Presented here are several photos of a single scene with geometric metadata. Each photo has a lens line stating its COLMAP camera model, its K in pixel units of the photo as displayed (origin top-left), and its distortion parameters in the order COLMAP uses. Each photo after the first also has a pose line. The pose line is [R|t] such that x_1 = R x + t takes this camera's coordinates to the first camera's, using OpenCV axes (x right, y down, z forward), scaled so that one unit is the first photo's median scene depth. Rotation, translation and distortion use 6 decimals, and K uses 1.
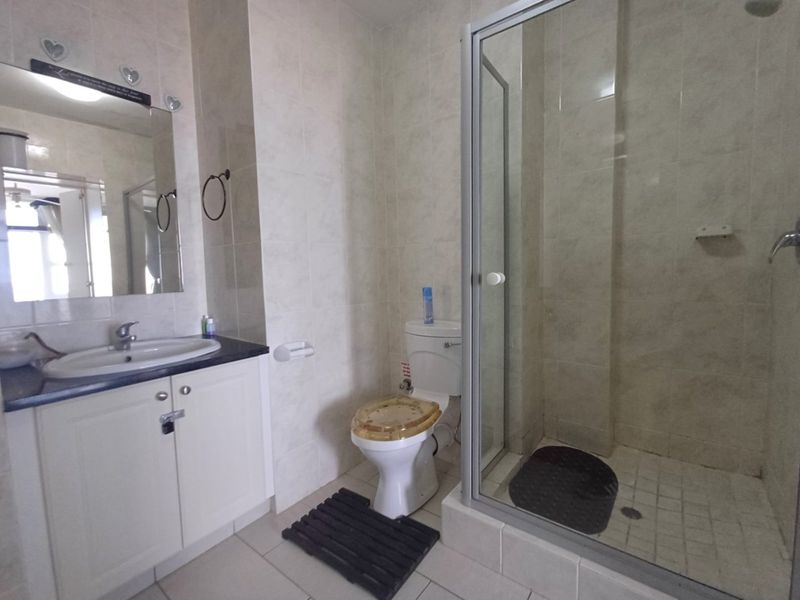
lens RADIAL K [[361.4, 0, 400.9], [0, 361.4, 300.6], [0, 0, 1]] dist [0.000820, -0.000893]
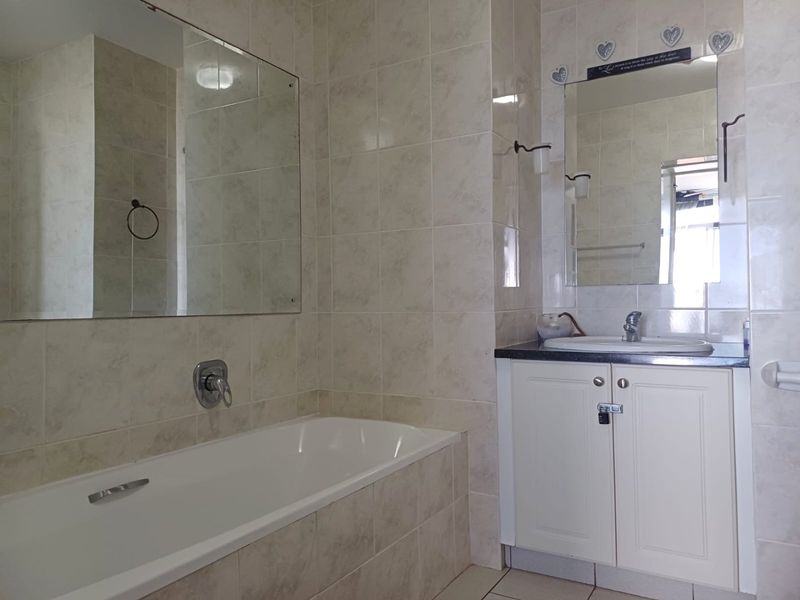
lens RADIAL K [[593.6, 0, 401.1], [0, 593.6, 297.7], [0, 0, 1]] dist [-0.003131, 0.000395]
pose [[0.116063, 0.016108, -0.993111, 0.772419], [-0.078891, 0.996859, 0.006949, 0.072332], [0.990104, 0.077541, 0.116969, 0.276846]]
